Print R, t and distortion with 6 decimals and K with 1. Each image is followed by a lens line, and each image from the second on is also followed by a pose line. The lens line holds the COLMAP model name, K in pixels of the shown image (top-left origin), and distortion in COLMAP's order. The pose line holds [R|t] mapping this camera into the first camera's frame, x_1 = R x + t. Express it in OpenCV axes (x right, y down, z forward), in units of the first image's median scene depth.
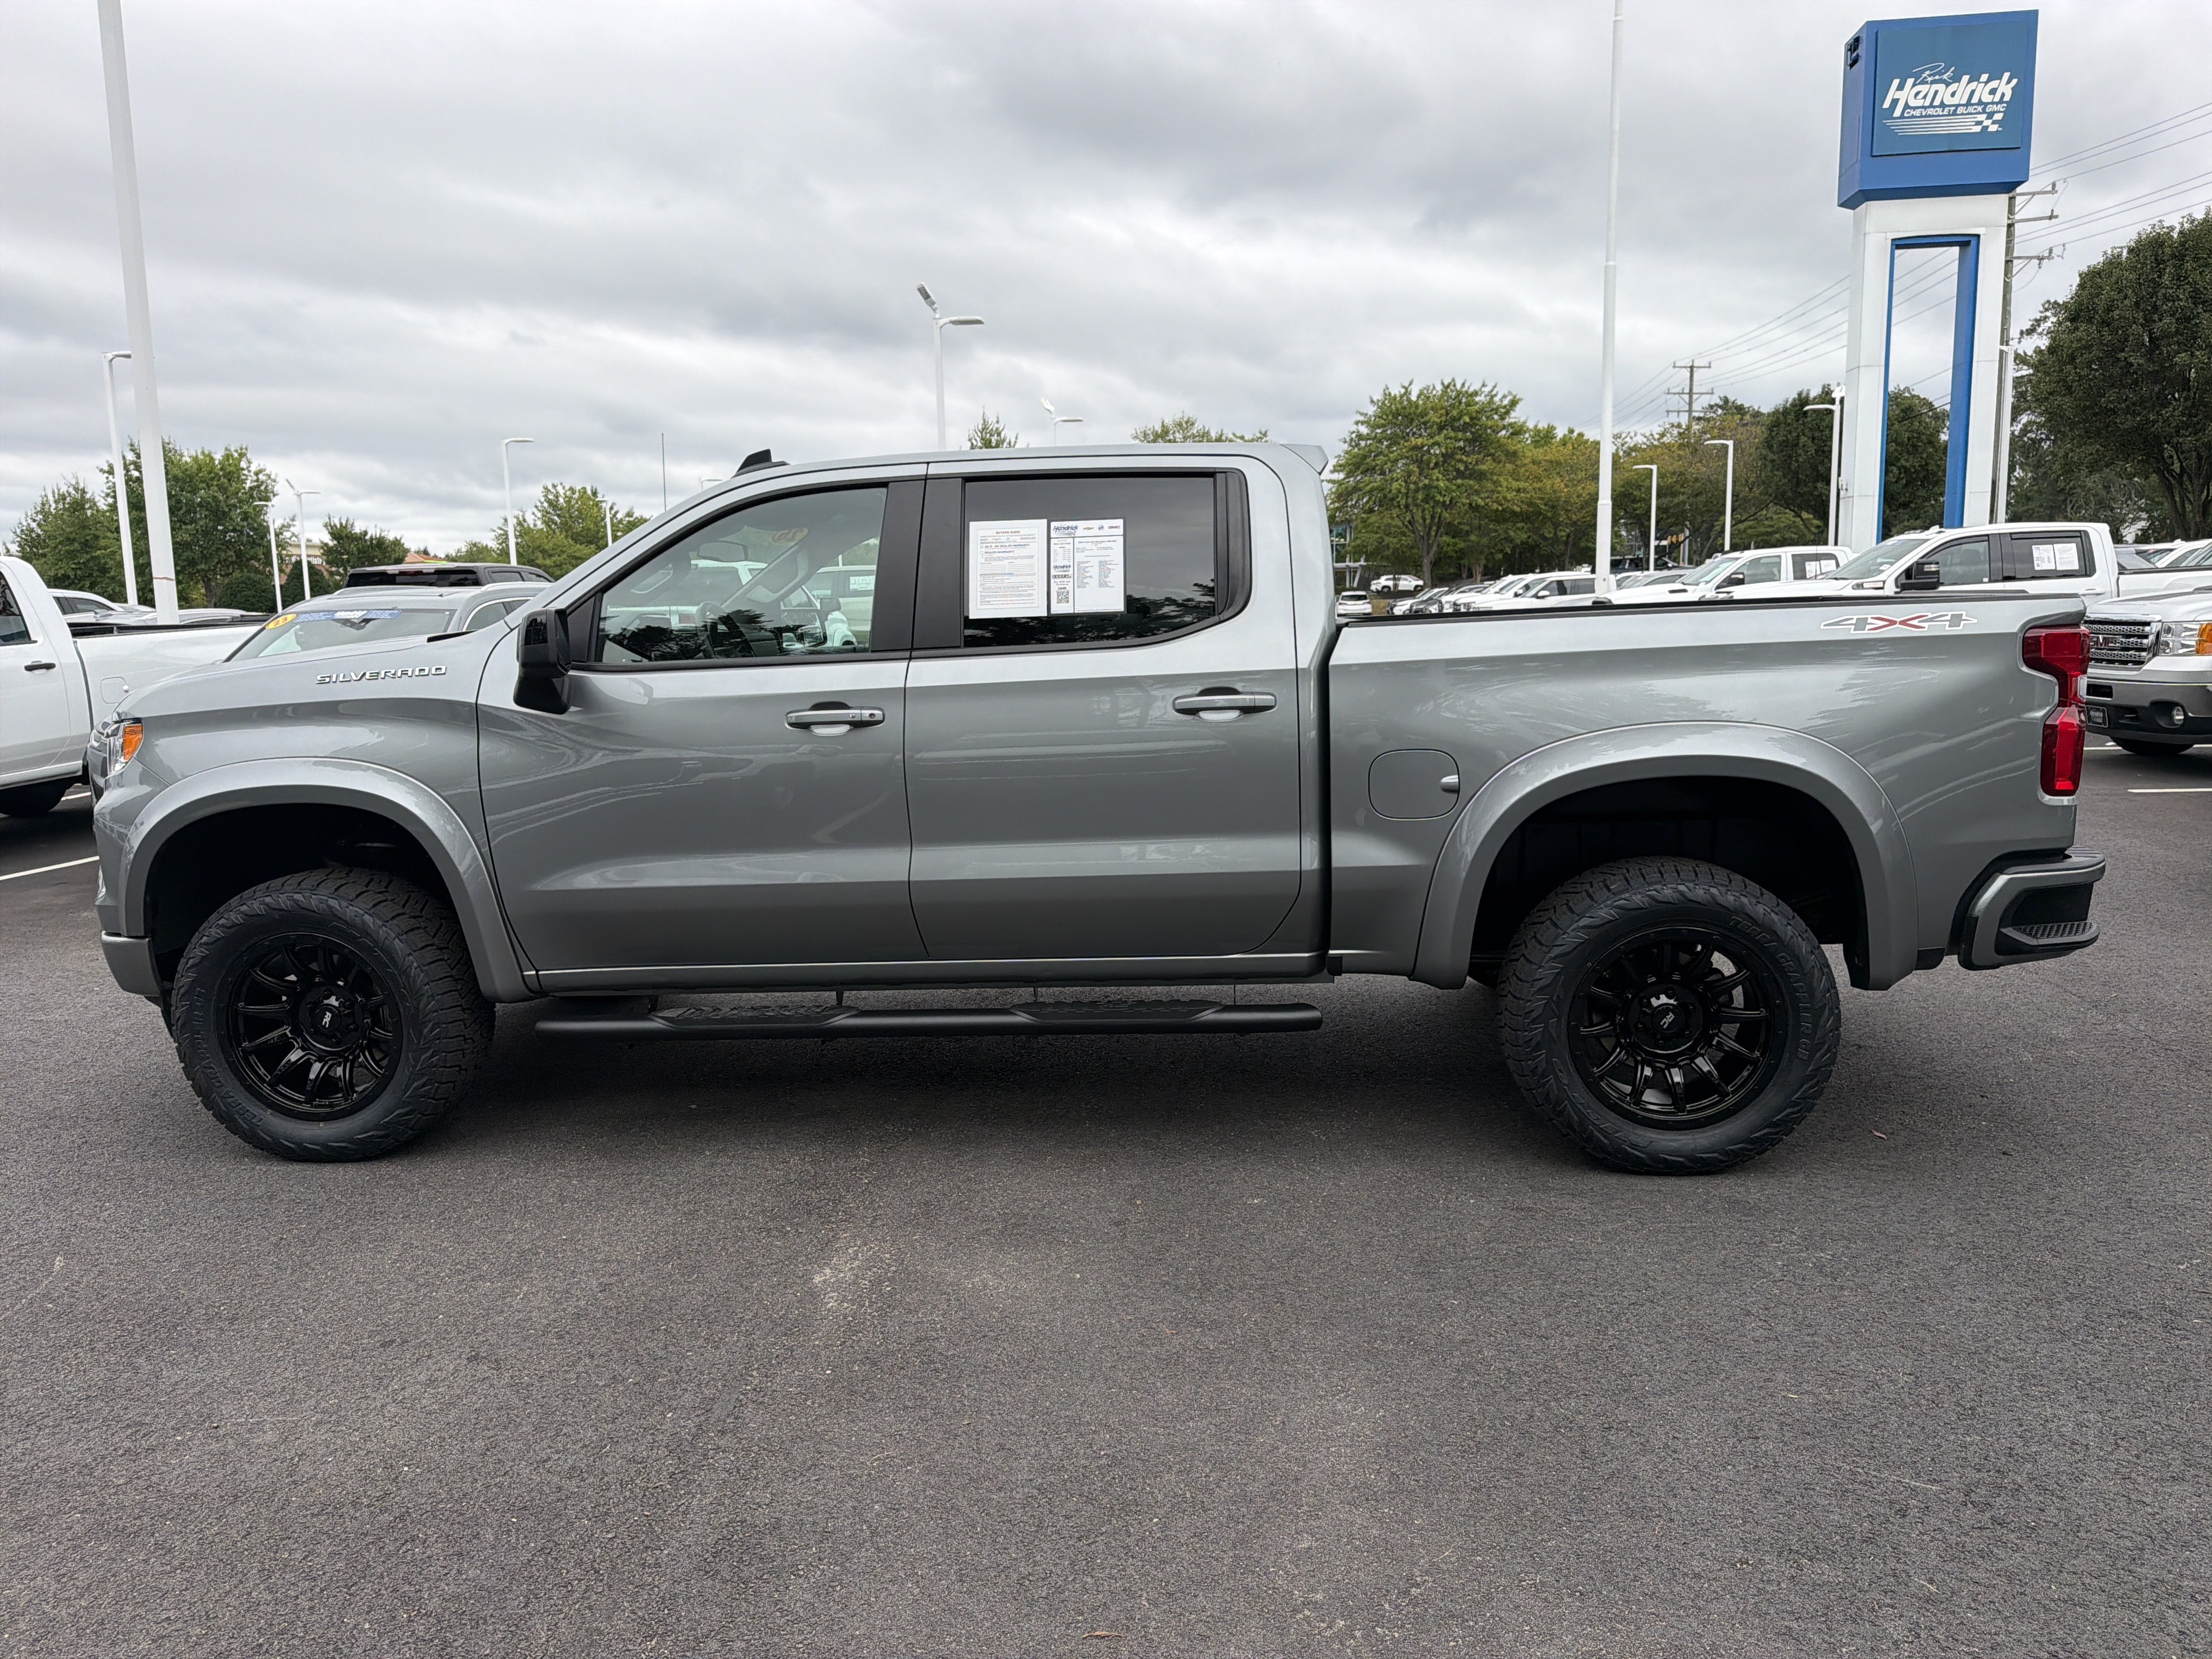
lens RADIAL K [[1633.2, 0, 1104.7], [0, 1633.2, 833.6], [0, 0, 1]] dist [0.094078, -0.169342]
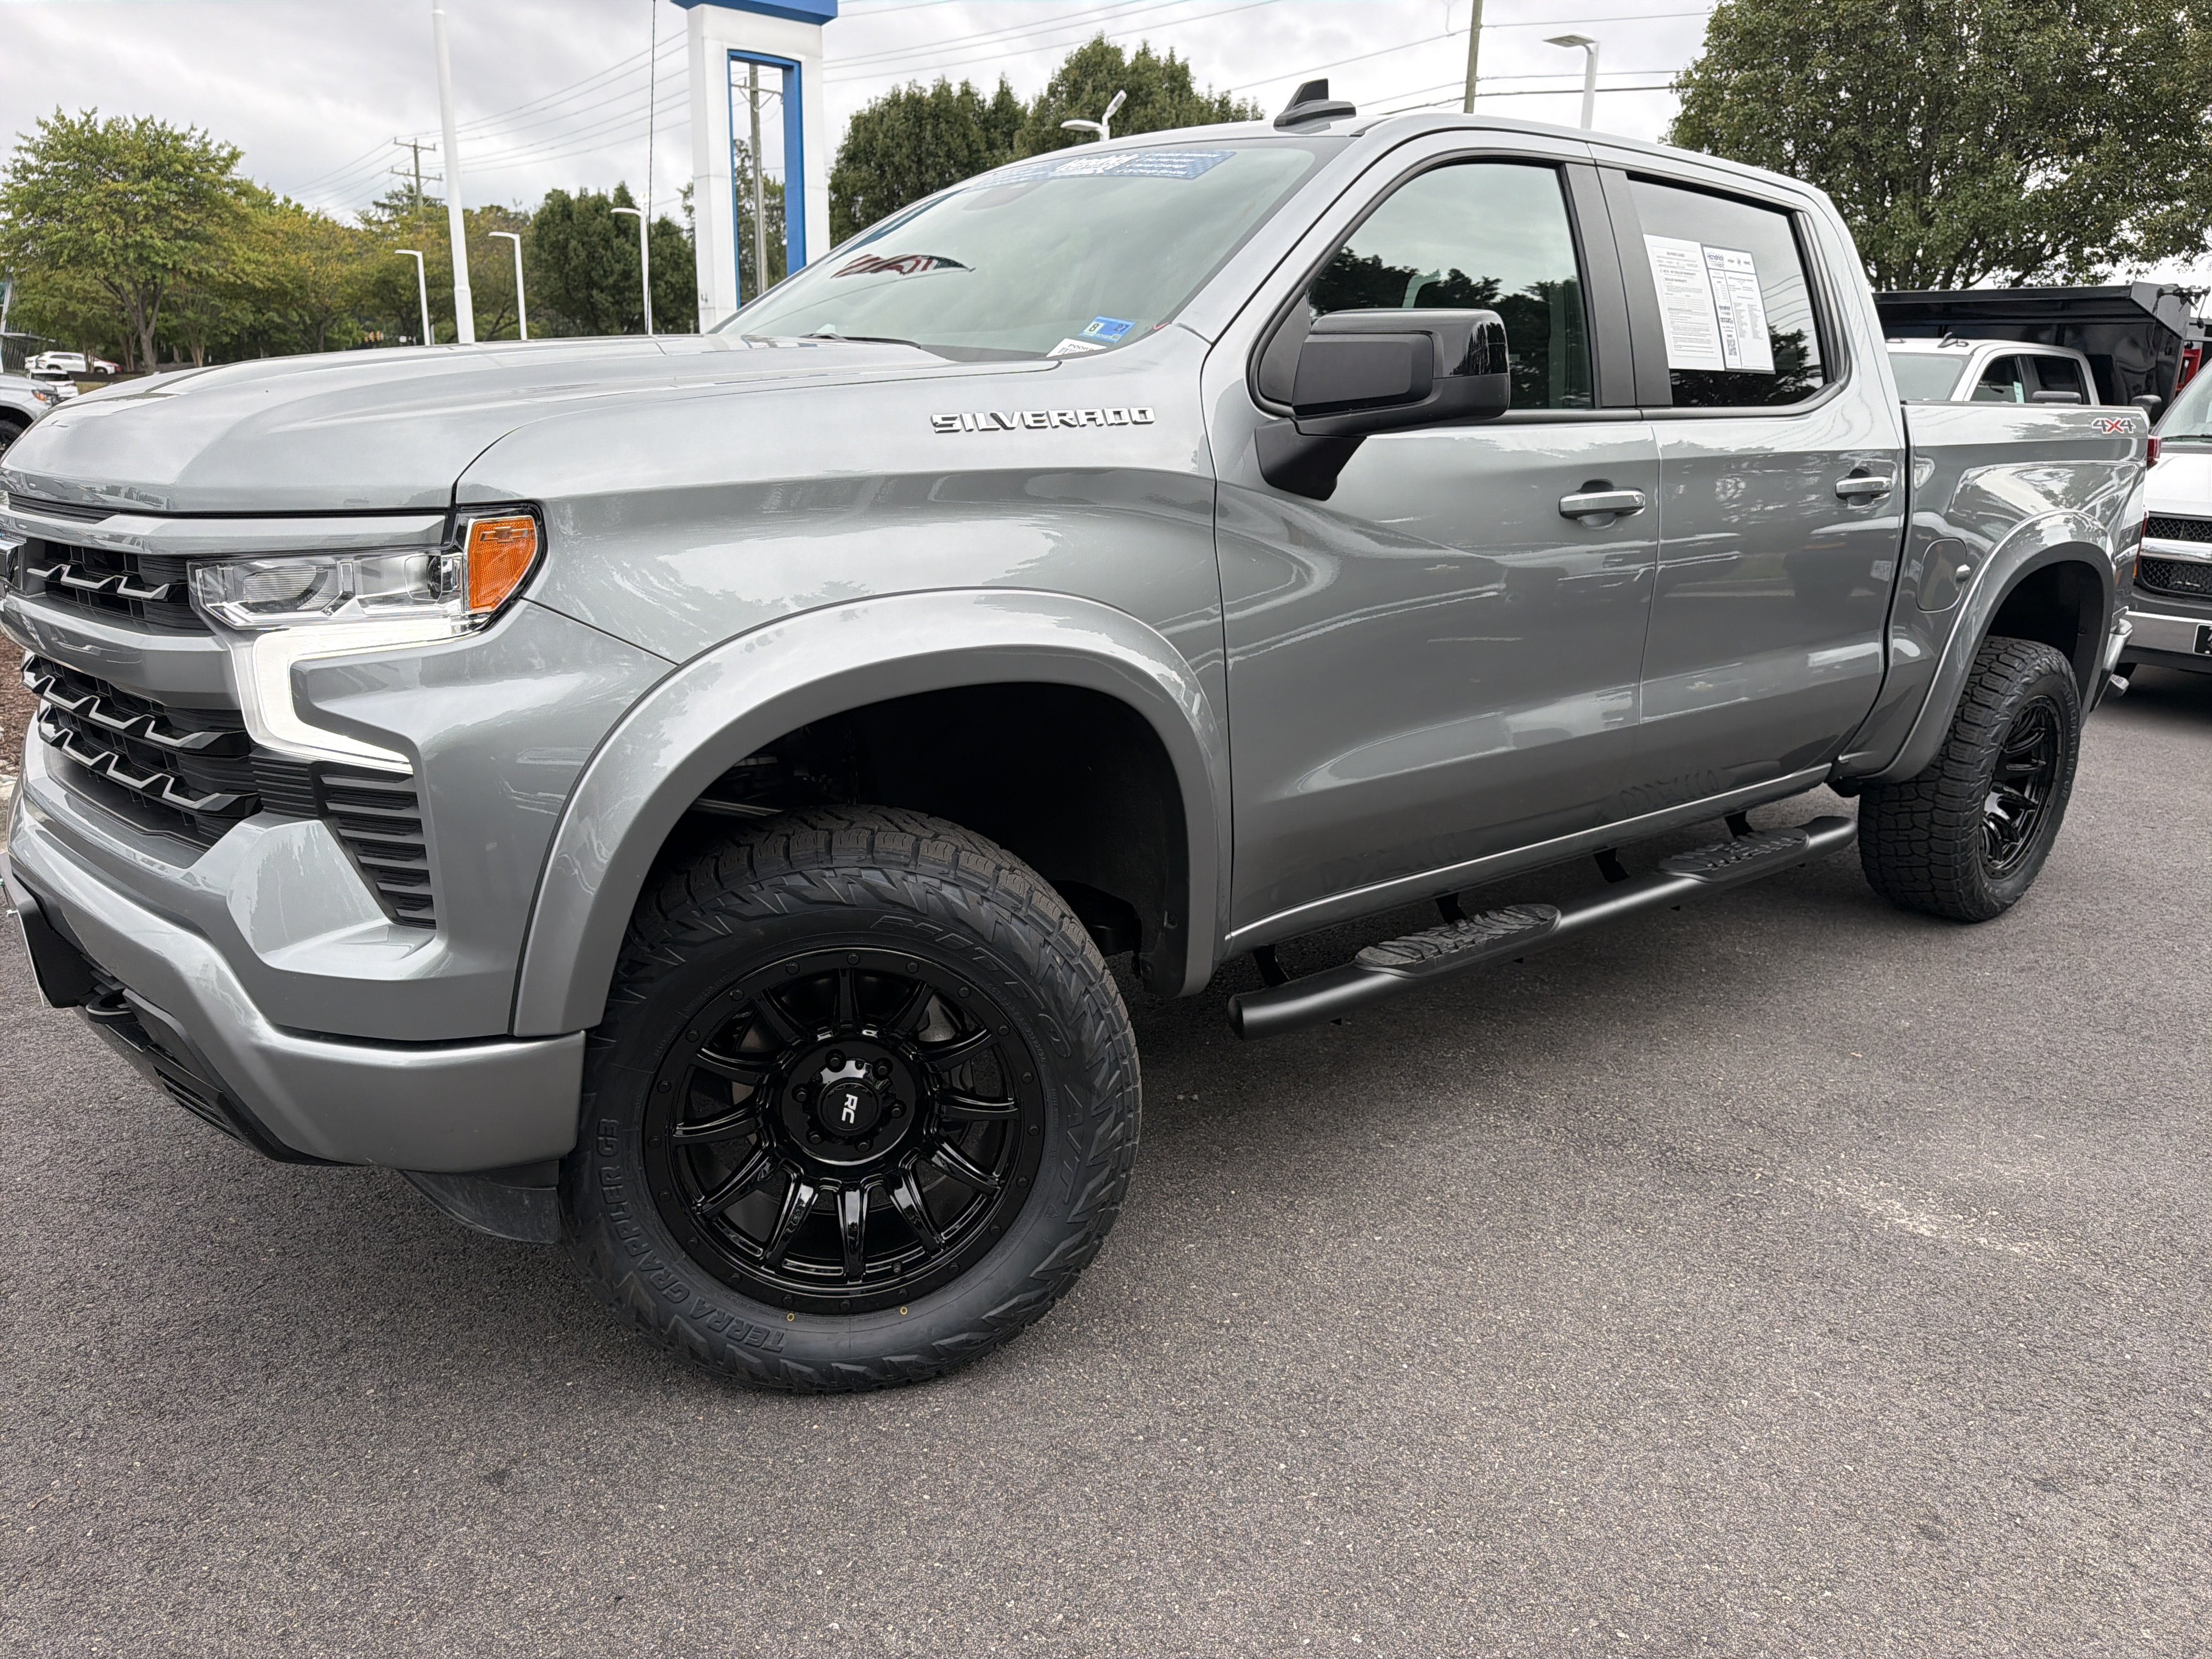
lens RADIAL K [[1595.6, 0, 1176.4], [0, 1595.6, 861.1], [0, 0, 1]] dist [-0.006068, -0.003633]
pose [[0.680840, -0.152961, 0.716282, -0.741916], [0.055144, 0.985879, 0.158118, -0.033400], [-0.730354, -0.068154, 0.679661, 0.604514]]
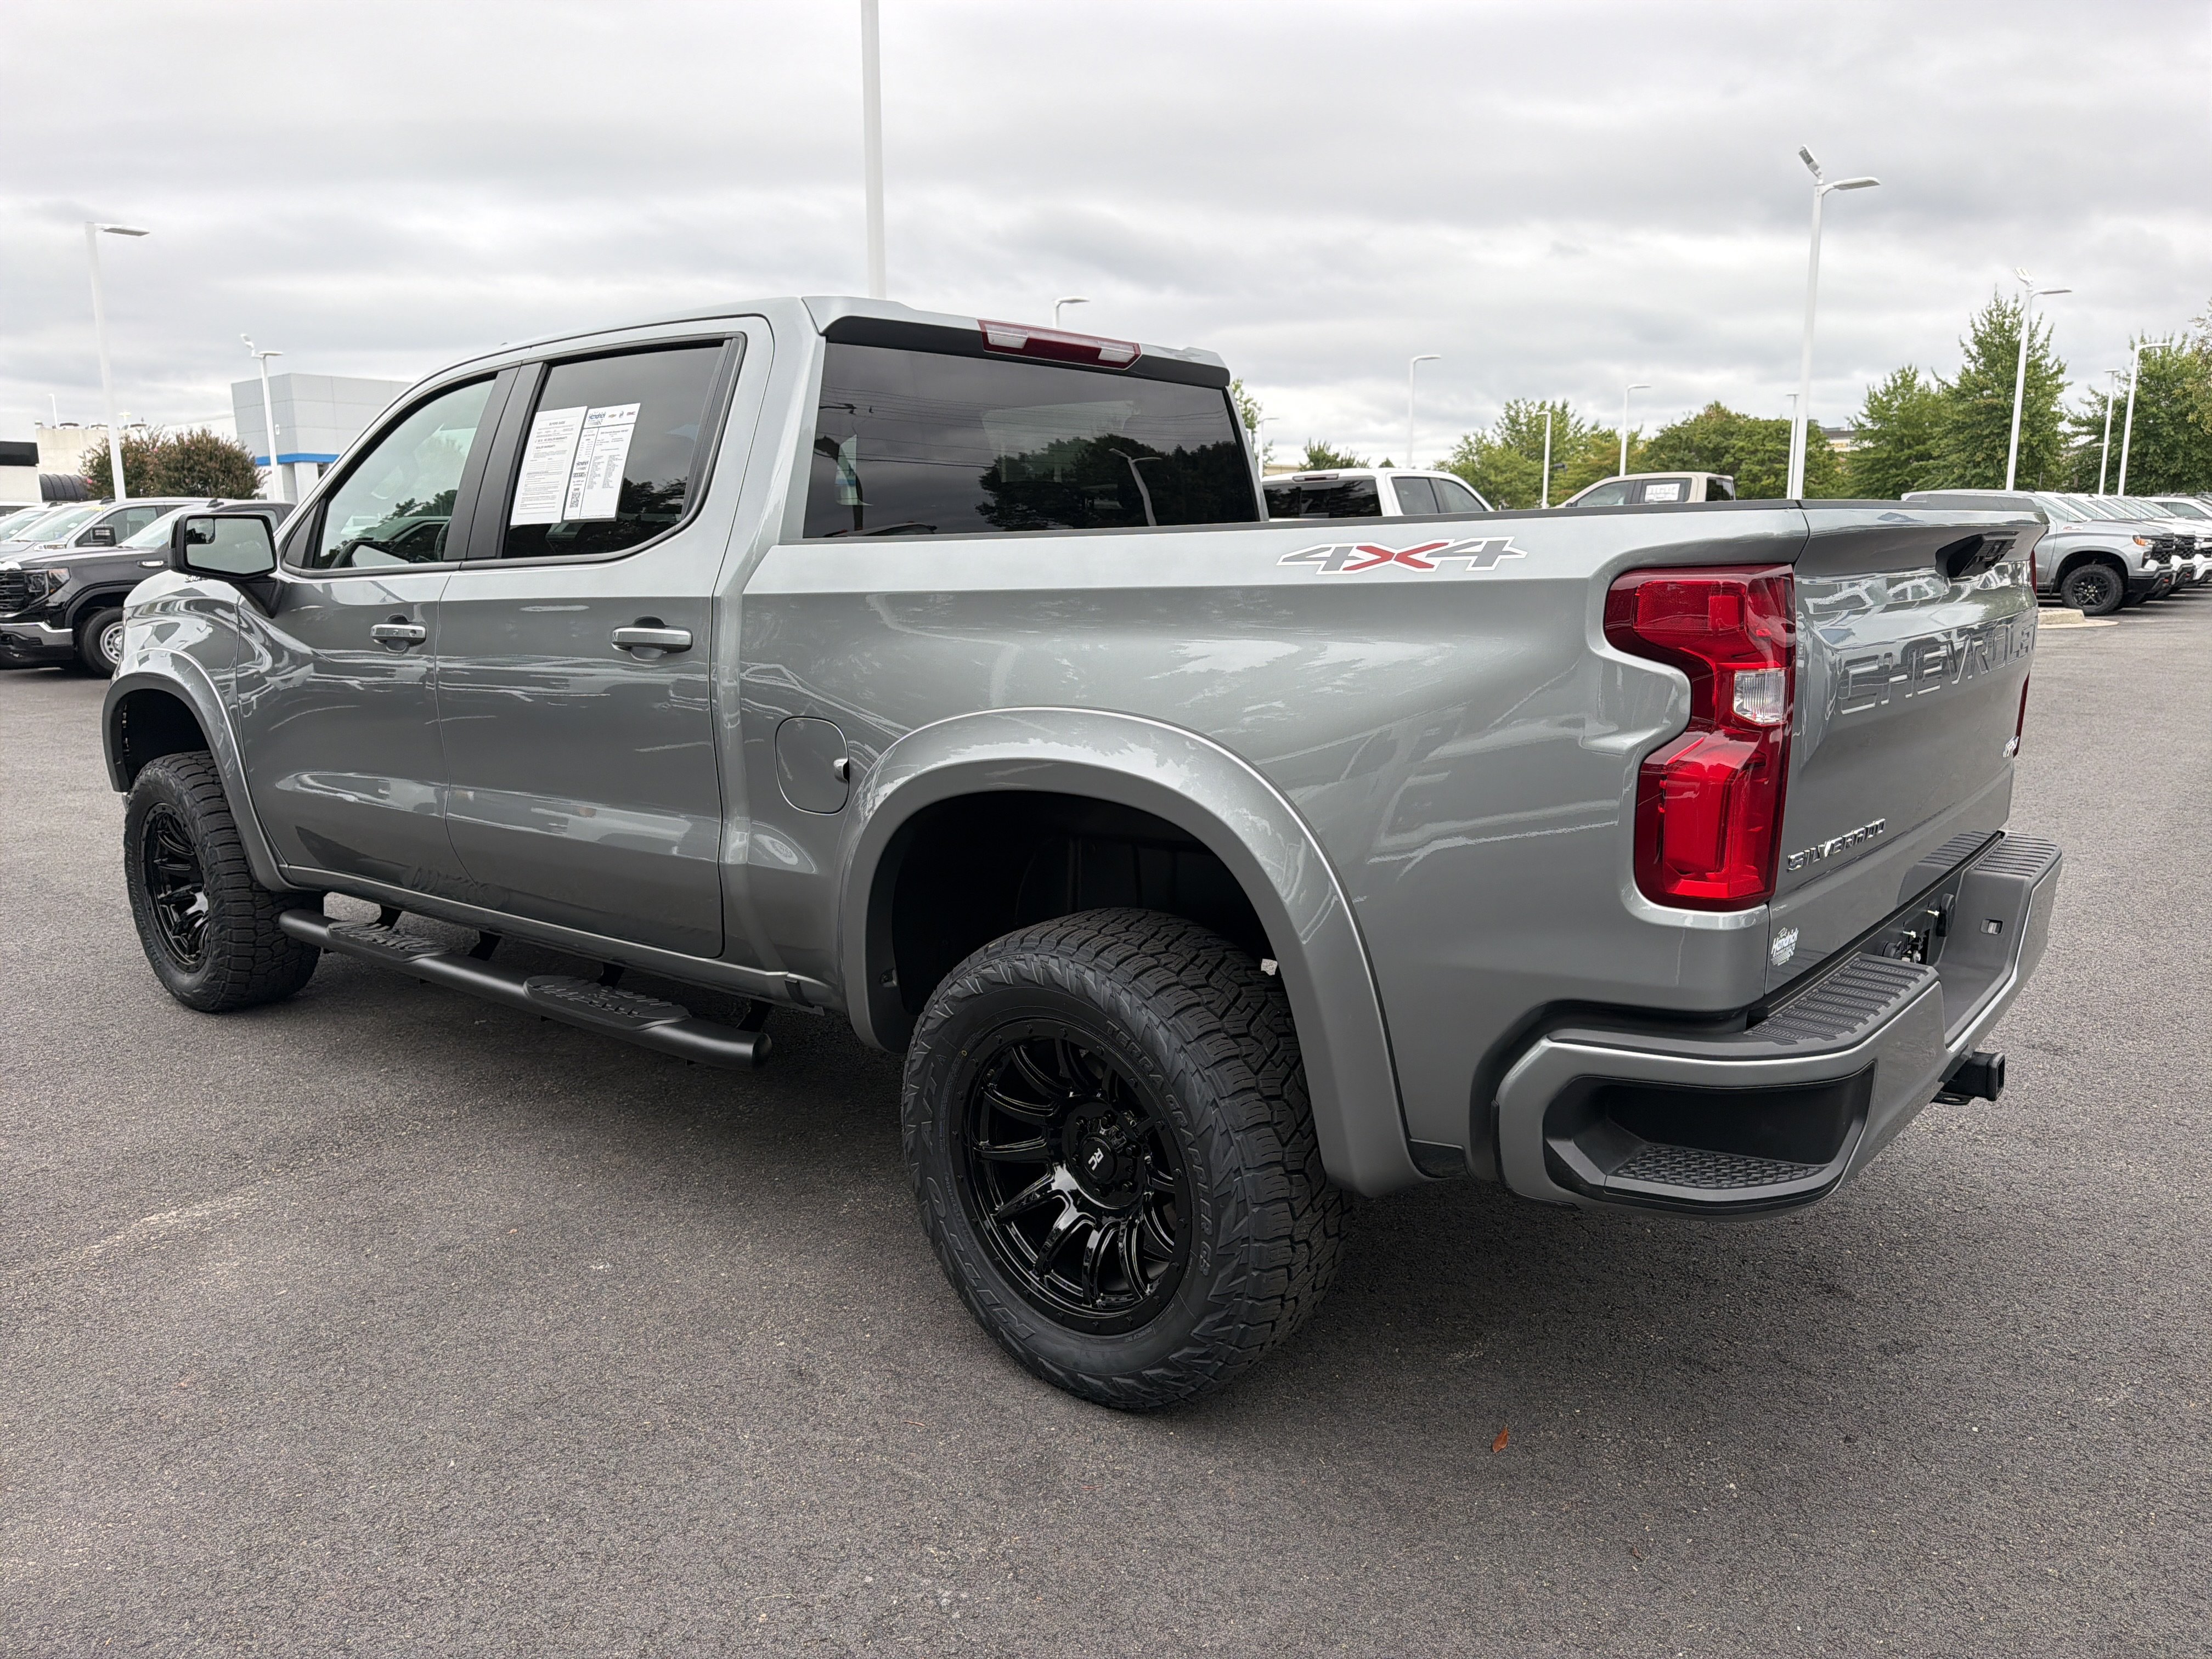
lens RADIAL K [[1633.2, 0, 1104.7], [0, 1633.2, 833.6], [0, 0, 1]] dist [0.094078, -0.169342]
pose [[0.812293, 0.119044, -0.570971, 0.636173], [-0.091488, 0.992837, 0.076846, -0.059833], [0.576029, -0.010185, 0.817366, 0.429661]]
